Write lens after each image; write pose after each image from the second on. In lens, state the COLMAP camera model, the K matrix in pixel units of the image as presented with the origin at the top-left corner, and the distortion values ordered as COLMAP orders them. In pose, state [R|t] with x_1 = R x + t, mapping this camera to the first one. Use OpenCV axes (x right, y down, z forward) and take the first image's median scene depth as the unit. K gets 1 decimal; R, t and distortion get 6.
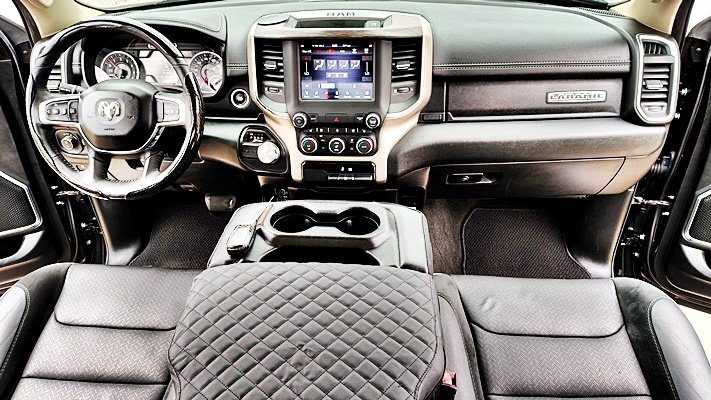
lens RADIAL K [[498.3, 0, 355.2], [0, 498.3, 206.6], [0, 0, 1]] dist [0.006837, -0.002652]
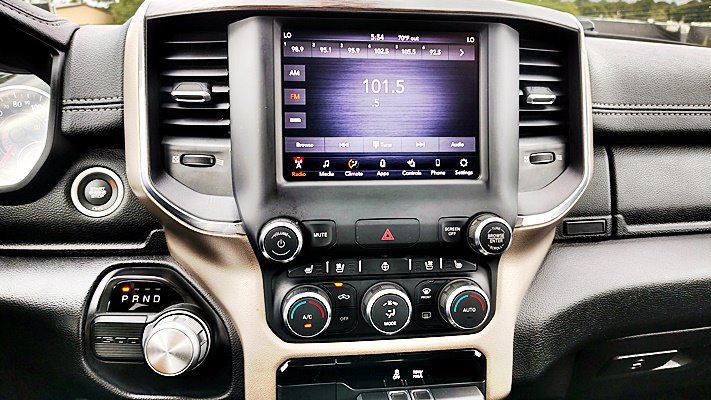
lens RADIAL K [[498.3, 0, 355.2], [0, 498.3, 206.6], [0, 0, 1]] dist [0.006837, -0.002652]
pose [[0.978821, -0.015856, 0.204105, -0.127183], [0.070916, 0.961529, -0.265391, -0.100703], [-0.192044, 0.274245, 0.942289, 0.655587]]
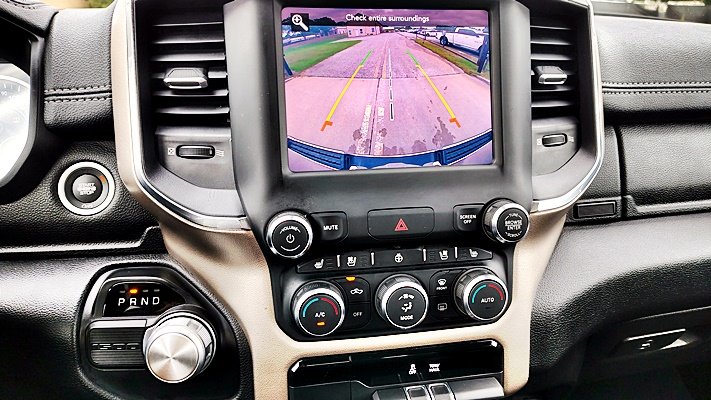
lens RADIAL K [[498.5, 0, 366.2], [0, 498.5, 201.2], [0, 0, 1]] dist [0.003733, -0.004234]
pose [[0.967772, -0.049258, 0.246965, -0.137478], [0.110706, 0.964057, -0.241532, -0.110119], [-0.226191, 0.261088, 0.938441, 0.674236]]
